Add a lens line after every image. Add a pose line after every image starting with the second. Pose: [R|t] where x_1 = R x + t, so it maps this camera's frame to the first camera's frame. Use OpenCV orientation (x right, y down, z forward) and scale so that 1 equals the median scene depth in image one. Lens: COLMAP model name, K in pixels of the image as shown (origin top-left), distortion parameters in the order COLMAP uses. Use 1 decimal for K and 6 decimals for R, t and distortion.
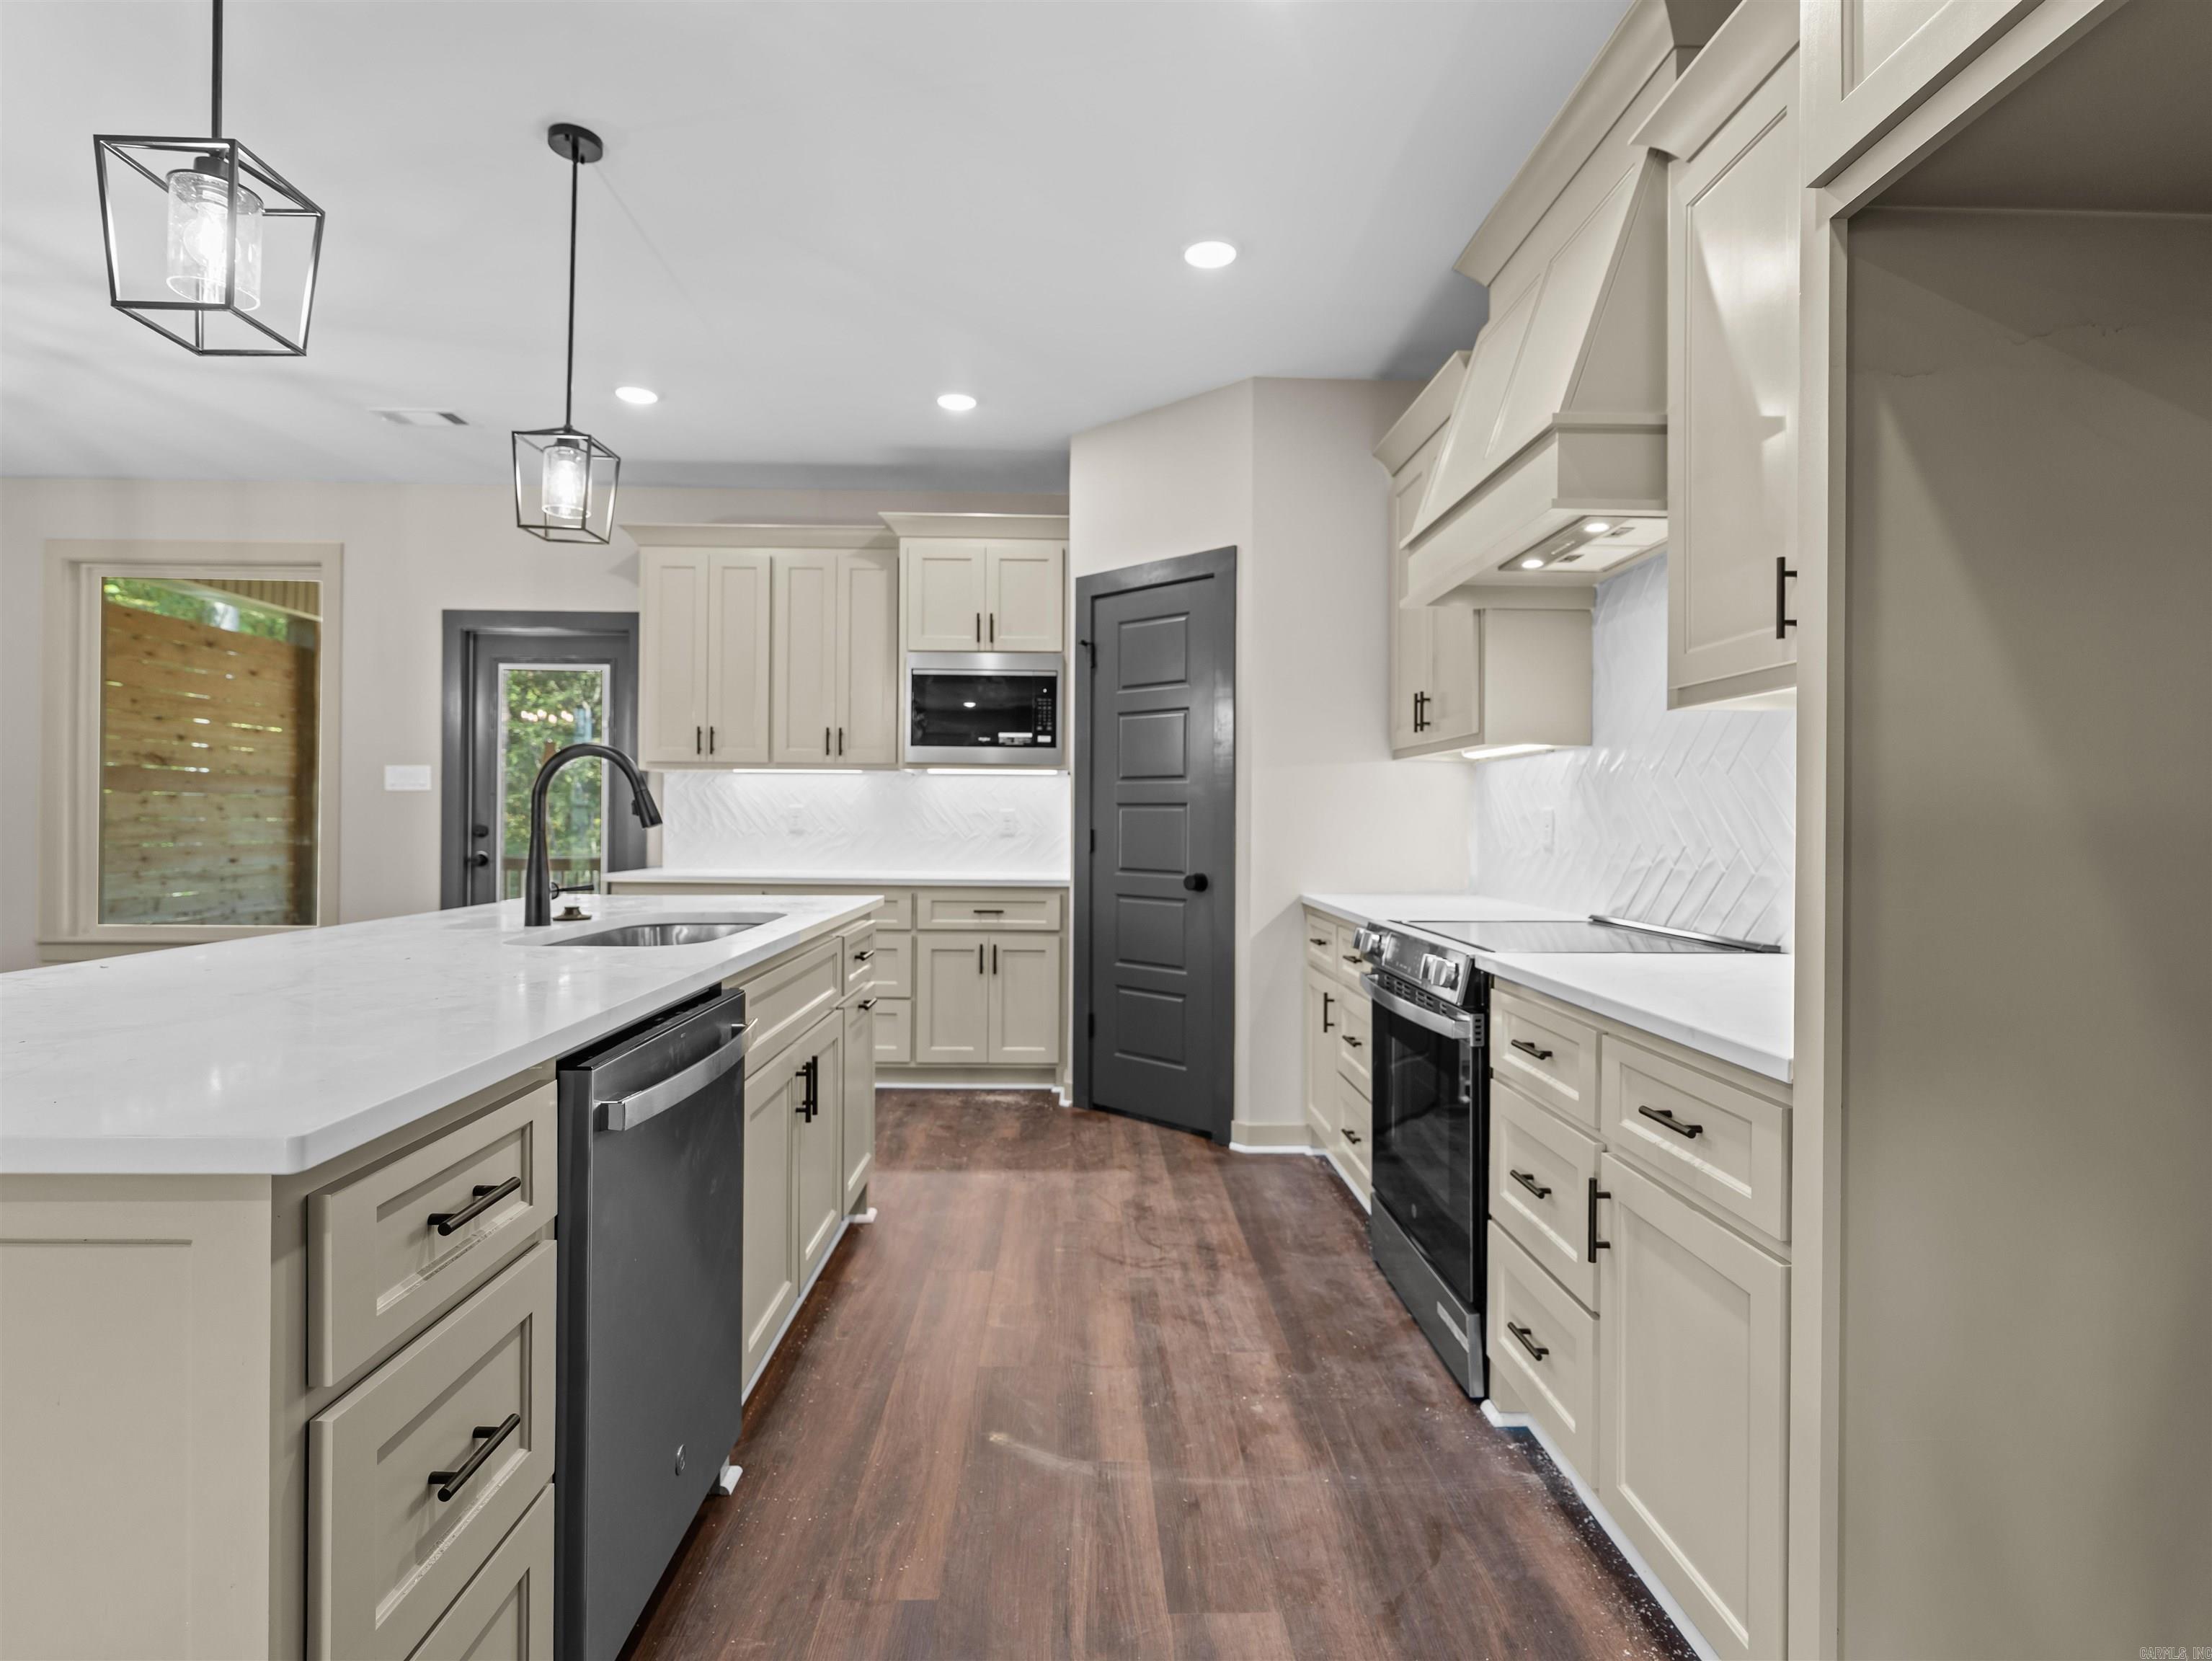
lens RADIAL K [[1111.3, 0, 1104.9], [0, 1111.3, 814.4], [0, 0, 1]] dist [-0.013134, 0.005284]
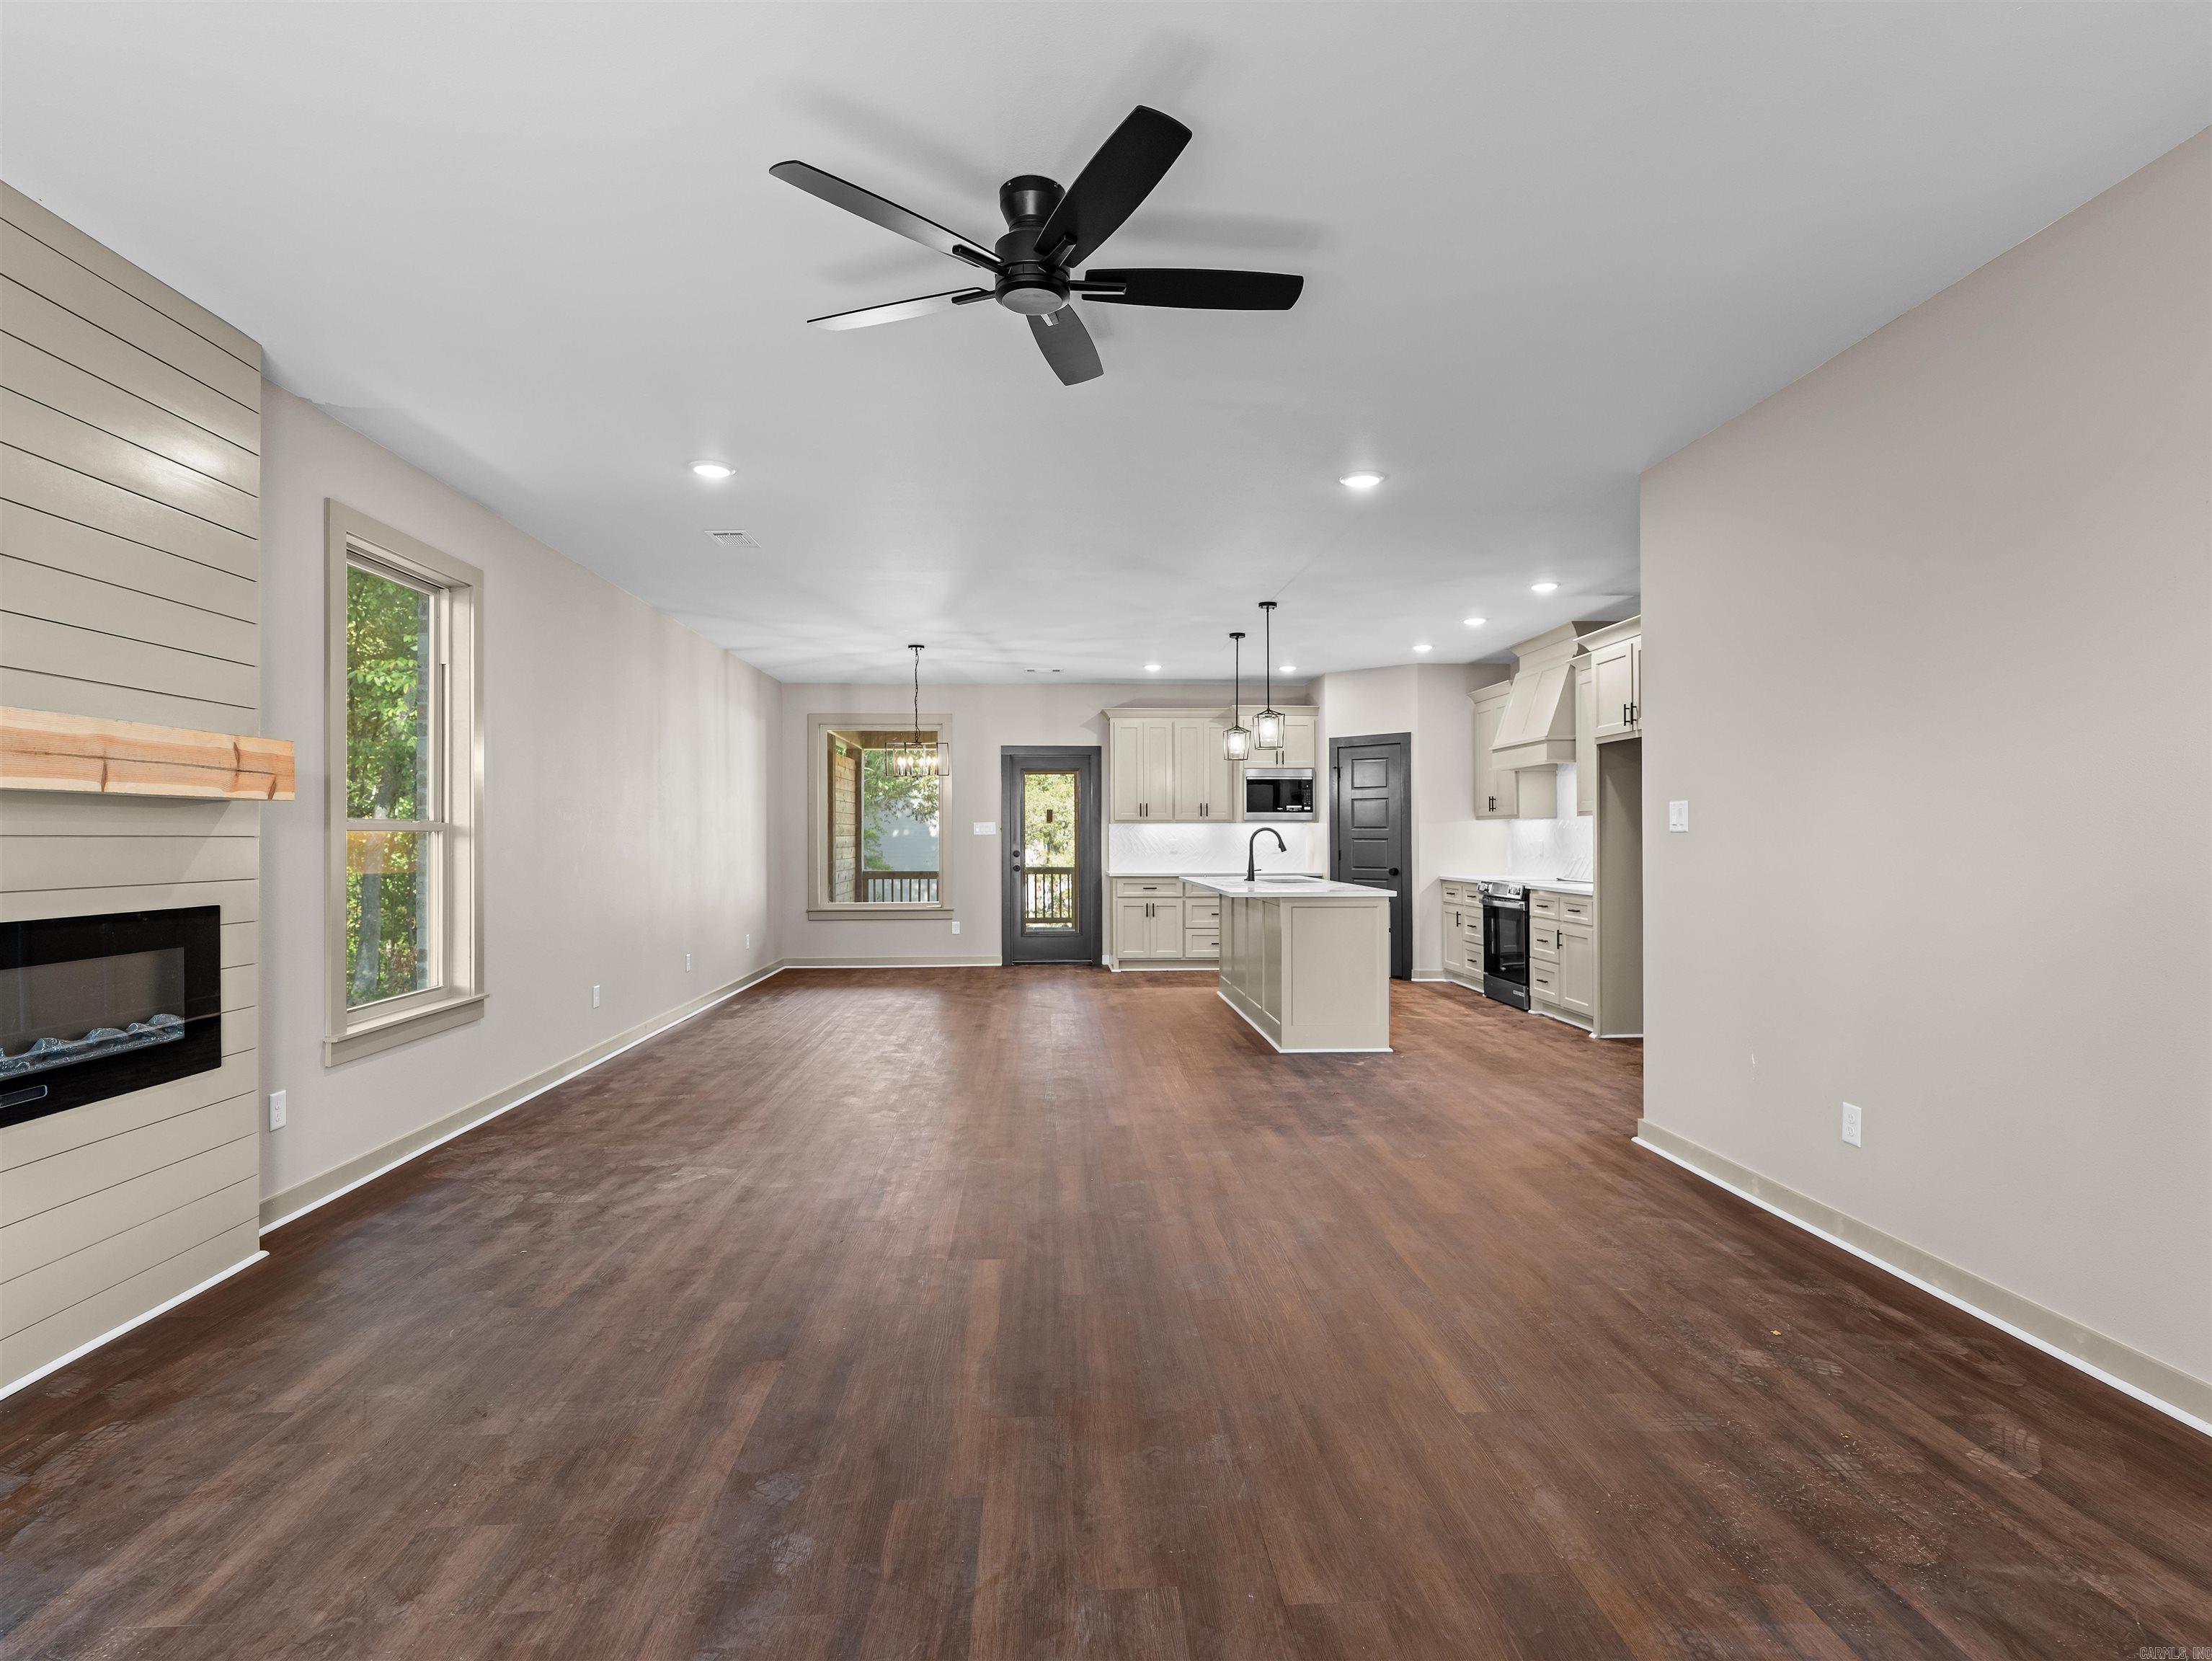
lens RADIAL K [[1111.3, 0, 1107.4], [0, 1111.3, 833.8], [0, 0, 1]] dist [-0.013134, 0.005284]
pose [[0.999543, -0.010677, 0.028282, -0.508568], [0.010638, 0.999942, 0.001529, -0.026053], [-0.028296, -0.001227, 0.999599, -1.161044]]
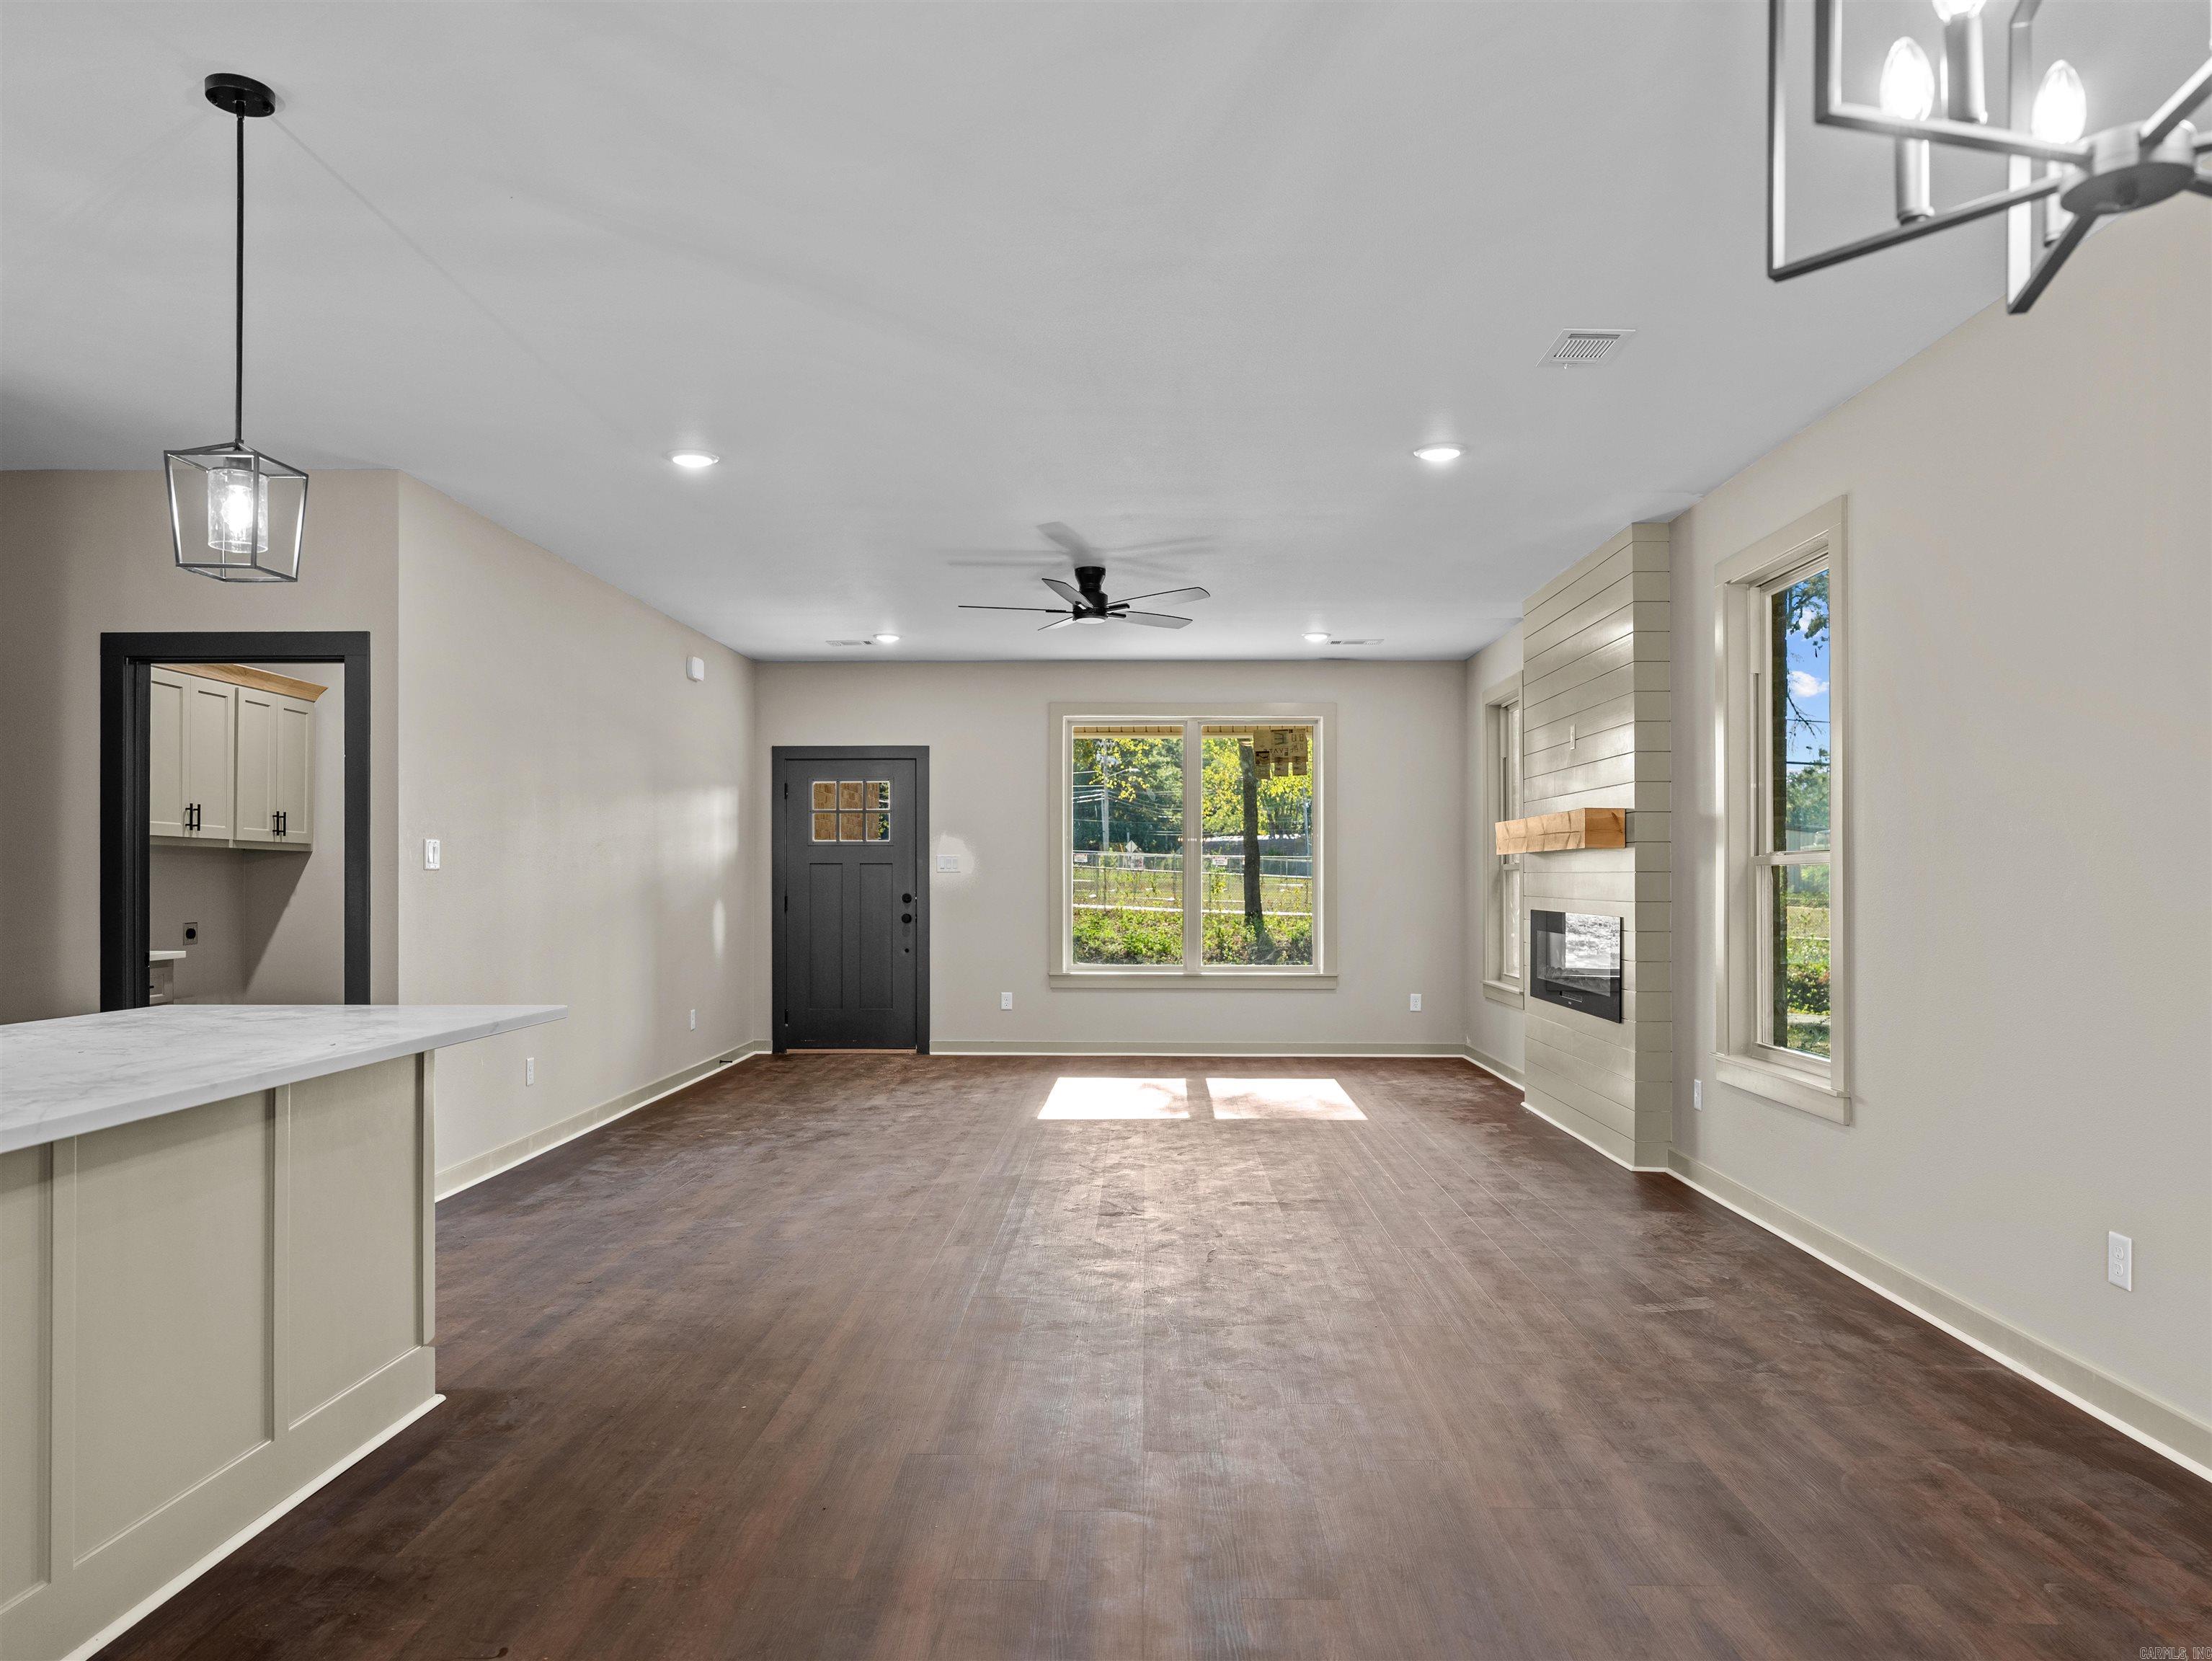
lens RADIAL K [[1535.8, 0, 1111.5], [0, 1535.8, 879.5], [0, 0, 1]] dist [-0.008486, 0.009918]
pose [[-0.998571, -0.008915, 0.052701, -0.629991], [-0.009031, 0.999957, -0.001962, -0.015848], [-0.052681, -0.002435, -0.998608, 0.898032]]
